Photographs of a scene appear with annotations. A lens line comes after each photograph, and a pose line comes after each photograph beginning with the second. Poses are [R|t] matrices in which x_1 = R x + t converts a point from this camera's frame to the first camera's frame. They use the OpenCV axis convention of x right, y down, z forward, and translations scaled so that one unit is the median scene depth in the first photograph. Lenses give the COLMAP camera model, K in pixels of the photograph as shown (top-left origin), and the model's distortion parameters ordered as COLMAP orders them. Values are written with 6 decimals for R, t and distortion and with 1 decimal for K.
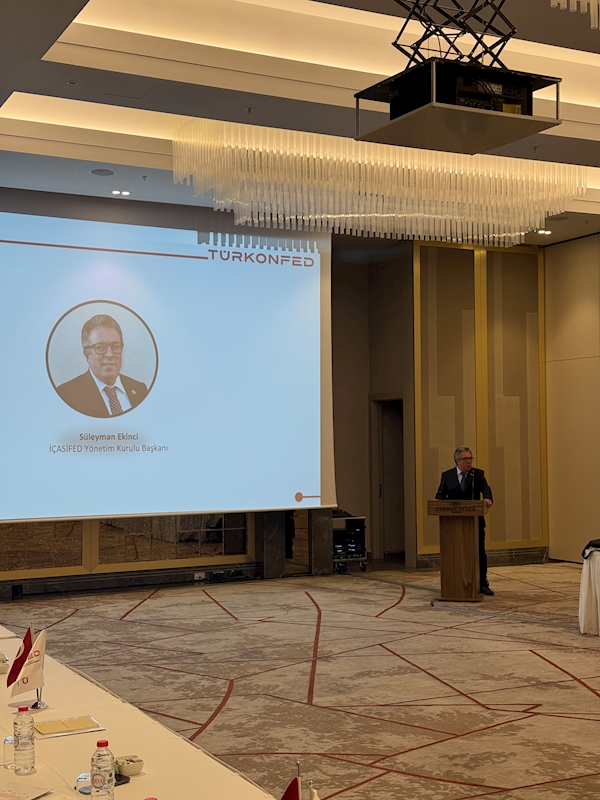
lens RADIAL K [[1112.1, 0, 299.9], [0, 1112.1, 396.5], [0, 0, 1]] dist [0.186176, -0.345736]
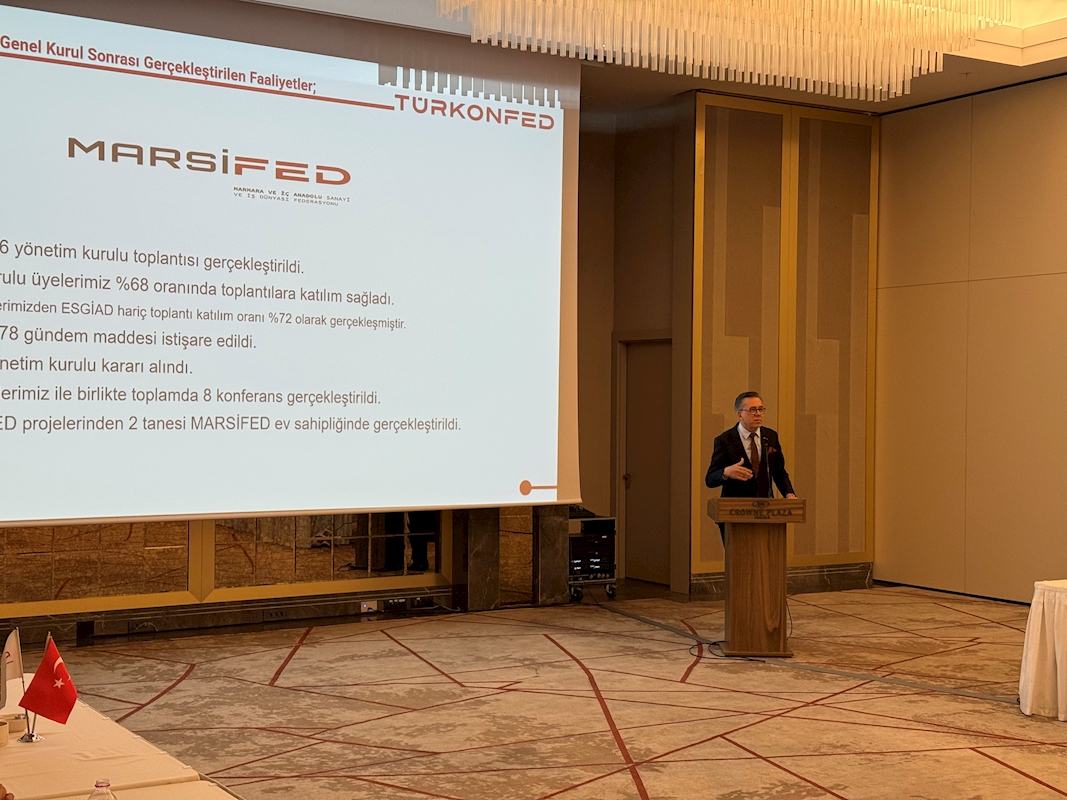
lens RADIAL K [[1481.8, 0, 527.9], [0, 1481.8, 409.6], [0, 0, 1]] dist [0.201770, -0.439226]
pose [[0.996488, 0.017110, 0.081974, -0.072893], [-0.020827, 0.998783, 0.044702, 0.006624], [-0.081110, -0.046252, 0.995631, 0.145224]]
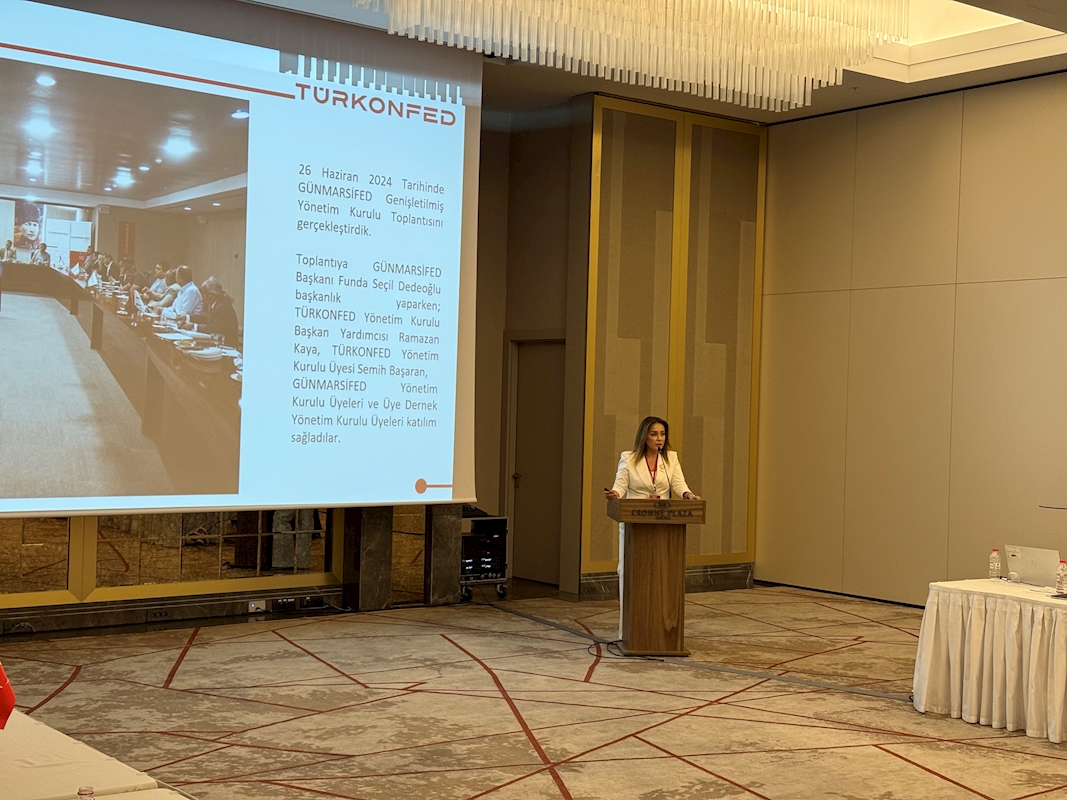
lens RADIAL K [[1483.4, 0, 547.9], [0, 1483.4, 405.1], [0, 0, 1]] dist [0.189310, -0.373476]
pose [[0.981026, 0.034976, 0.190695, -0.096615], [-0.043165, 0.998308, 0.038961, 0.007574], [-0.189009, -0.046453, 0.980876, 0.151515]]
